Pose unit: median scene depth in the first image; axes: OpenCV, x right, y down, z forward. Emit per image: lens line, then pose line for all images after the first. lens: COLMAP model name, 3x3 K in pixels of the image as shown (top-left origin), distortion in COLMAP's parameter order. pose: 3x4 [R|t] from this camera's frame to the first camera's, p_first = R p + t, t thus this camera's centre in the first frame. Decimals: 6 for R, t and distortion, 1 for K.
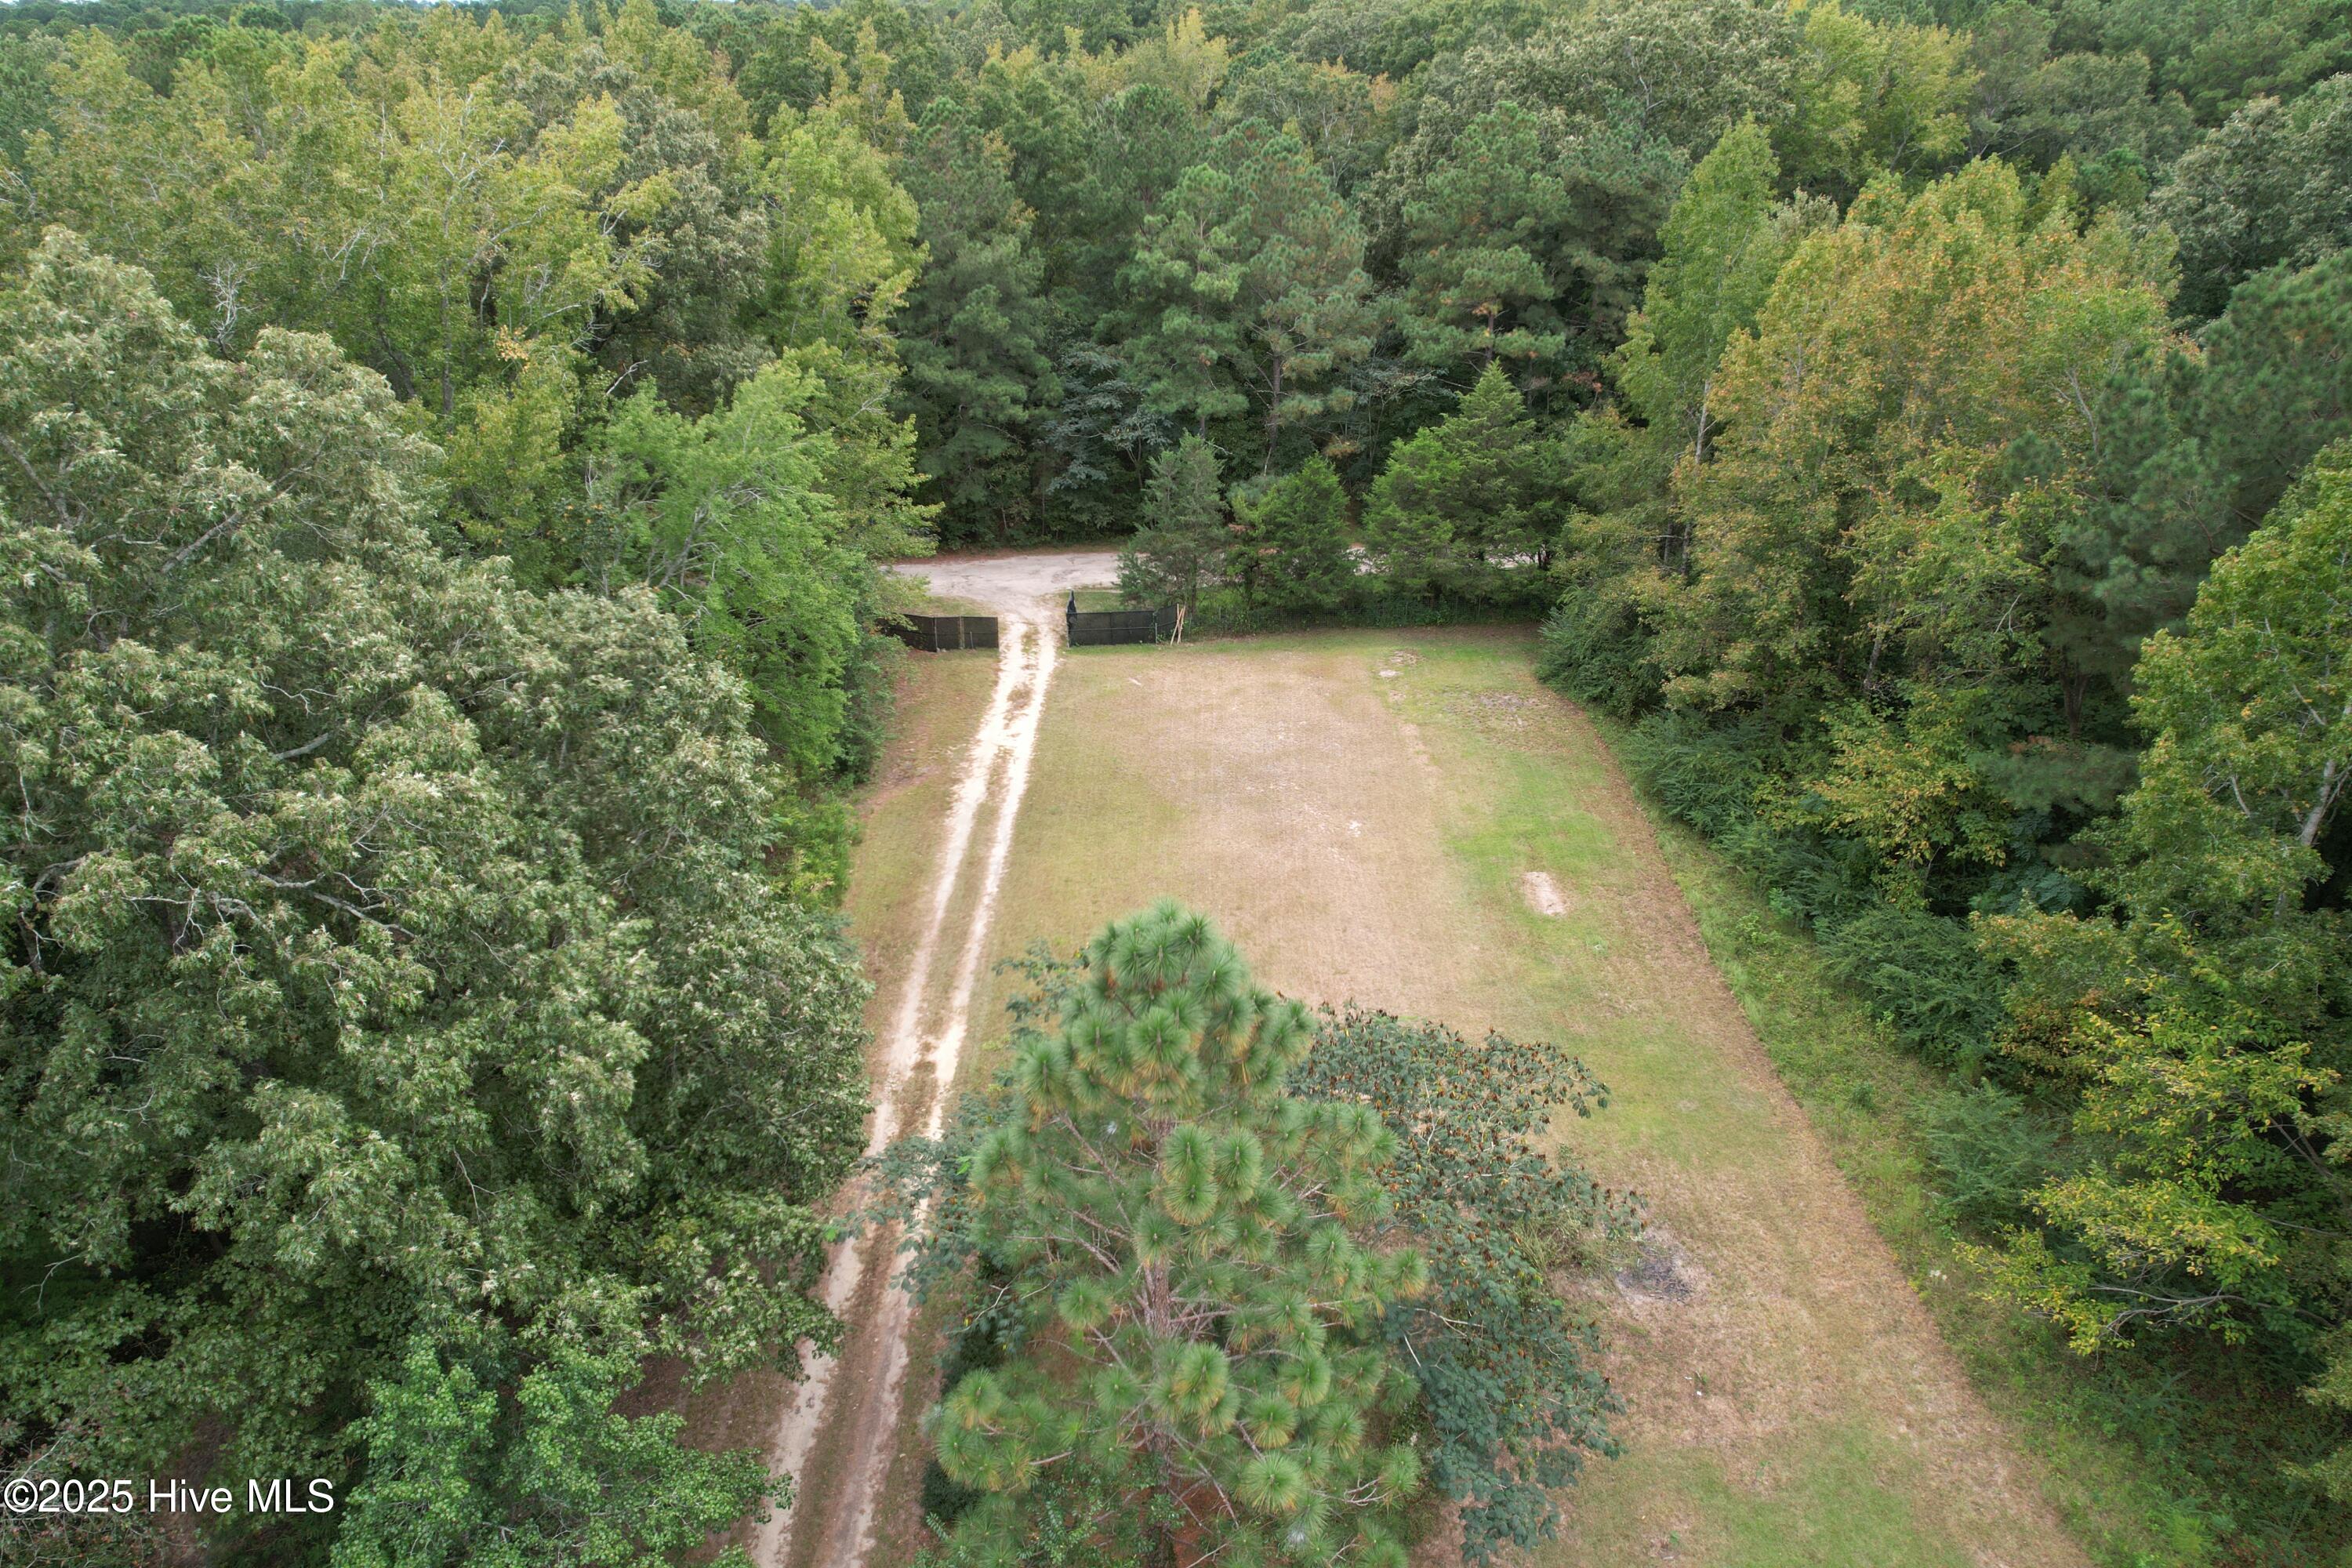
lens RADIAL K [[1495.9, 0, 1173.1], [0, 1495.9, 781.8], [0, 0, 1]] dist [-0.032823, 0.006008]
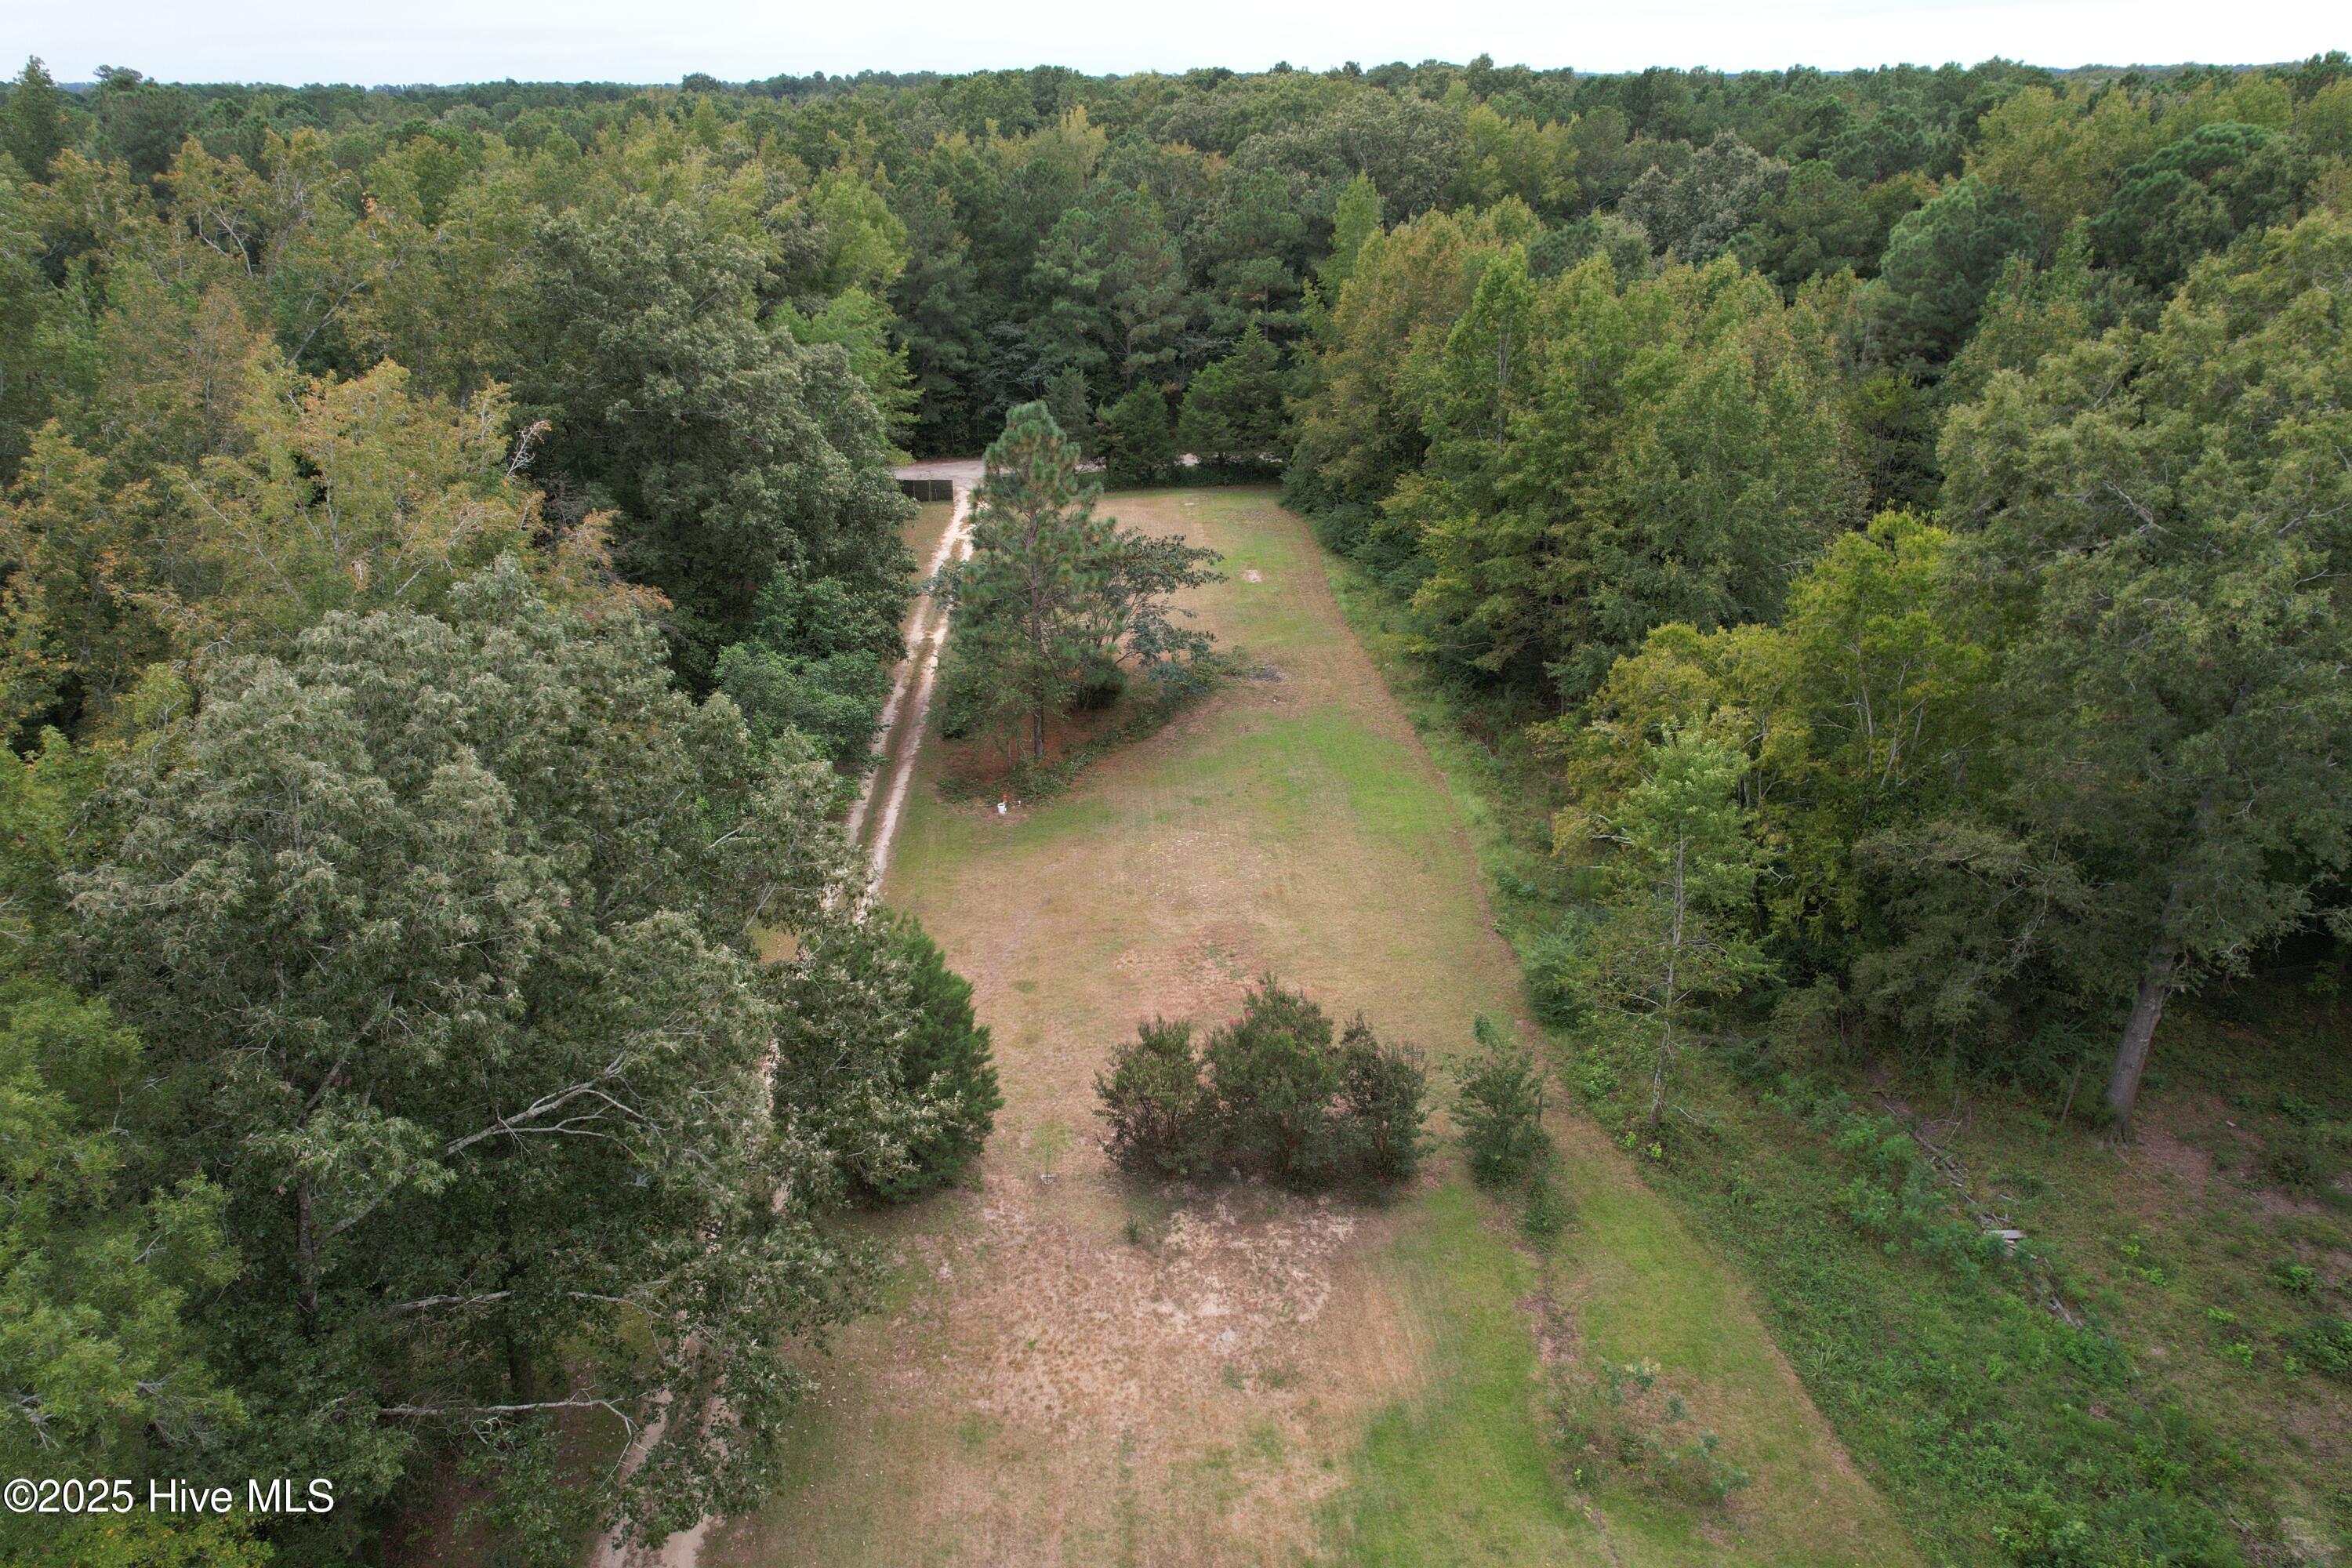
lens RADIAL K [[1495.9, 0, 1176.2], [0, 1495.9, 787.0], [0, 0, 1]] dist [-0.032823, 0.006008]
pose [[0.998553, -0.021605, 0.049251, 0.034674], [0.023621, 0.998891, -0.040726, 0.265148], [-0.048317, 0.041831, 0.997956, -0.555519]]
